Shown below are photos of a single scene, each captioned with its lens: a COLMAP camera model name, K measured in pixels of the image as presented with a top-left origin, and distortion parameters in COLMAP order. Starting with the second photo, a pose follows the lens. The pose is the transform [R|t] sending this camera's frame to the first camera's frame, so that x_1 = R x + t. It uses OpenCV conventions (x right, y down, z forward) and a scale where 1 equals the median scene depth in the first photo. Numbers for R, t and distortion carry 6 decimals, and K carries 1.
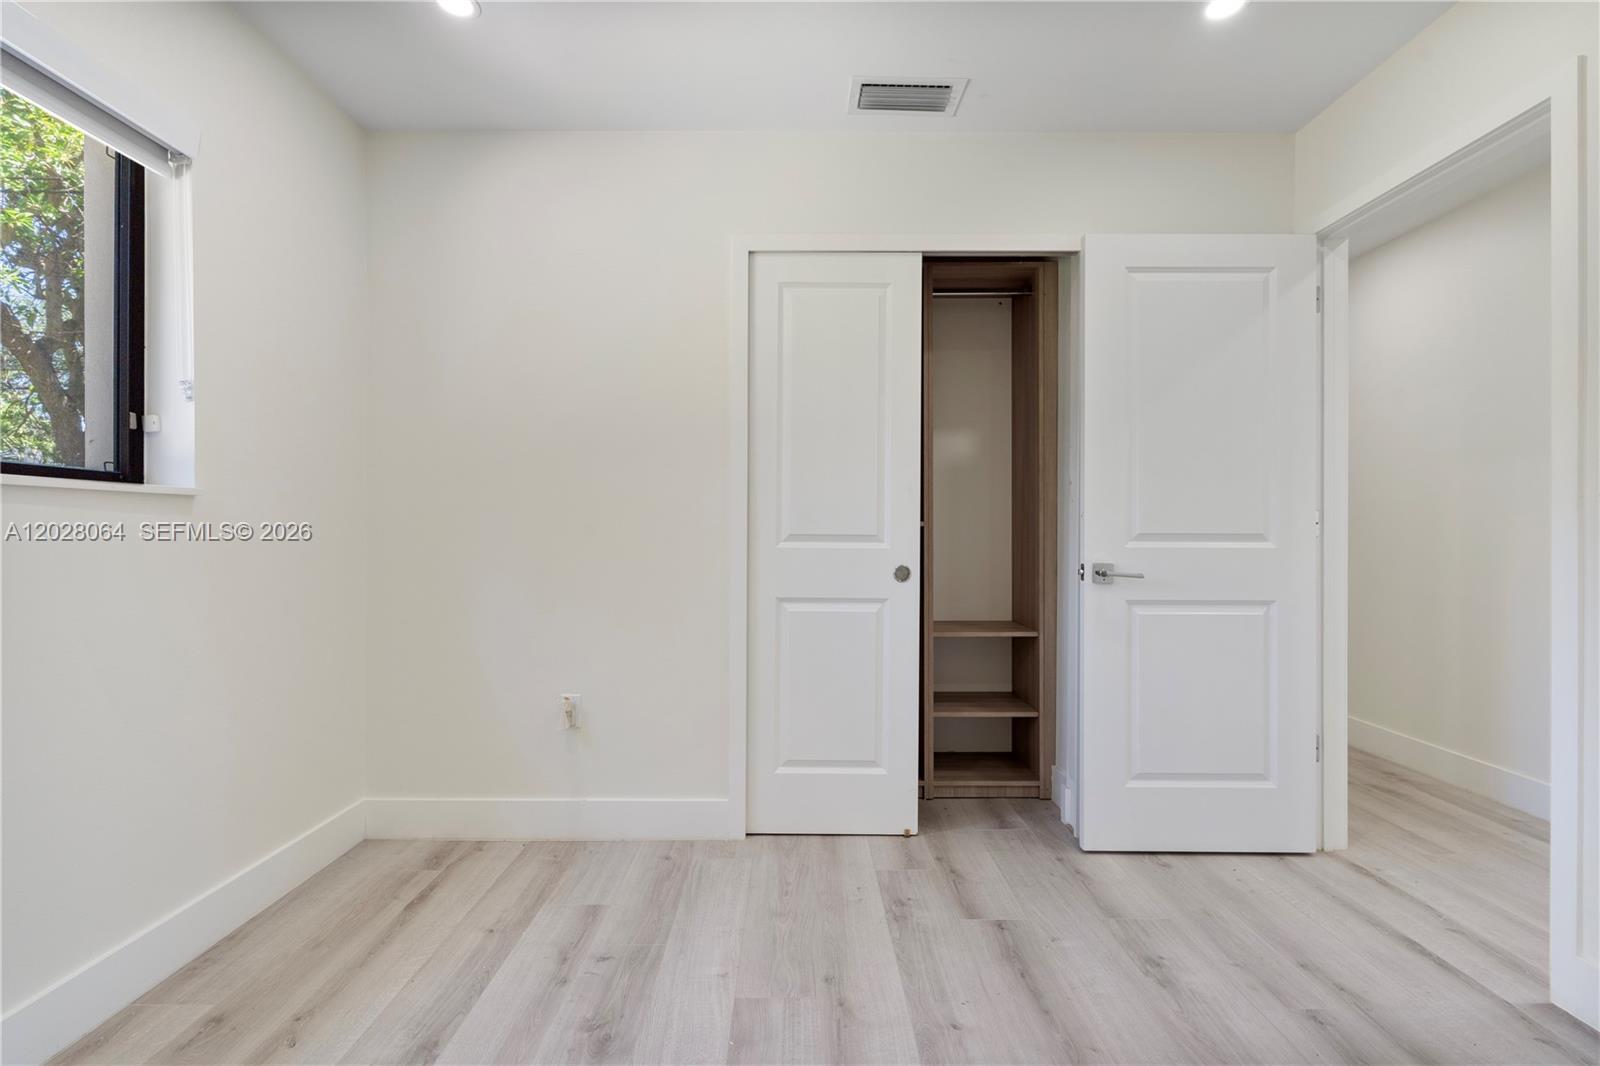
lens RADIAL K [[709.5, 0, 802.0], [0, 709.5, 537.1], [0, 0, 1]] dist [-0.002032, -0.000159]
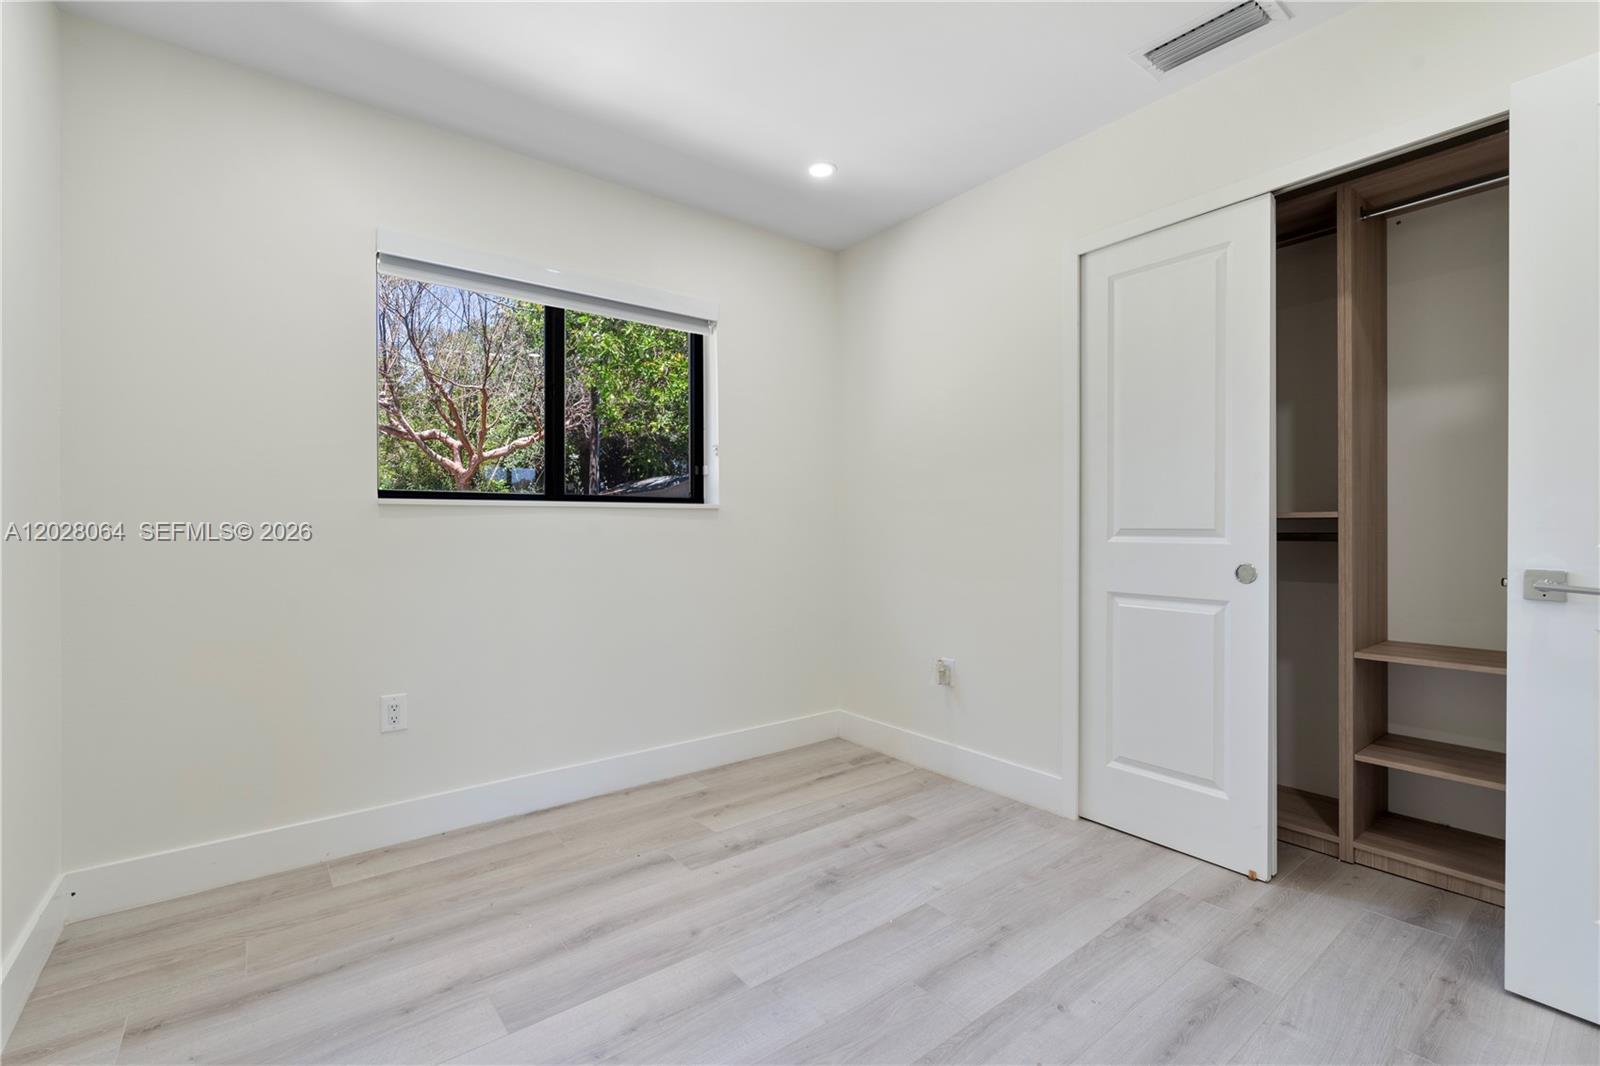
lens RADIAL K [[697.1, 0, 800.0], [0, 697.1, 533.0], [0, 0, 1]] dist [-0.000932, 0.000043]
pose [[0.615658, 0.000437, -0.788013, 0.526258], [0.002559, 0.999993, 0.002553, -0.001216], [0.788009, -0.003588, 0.615653, 0.055004]]
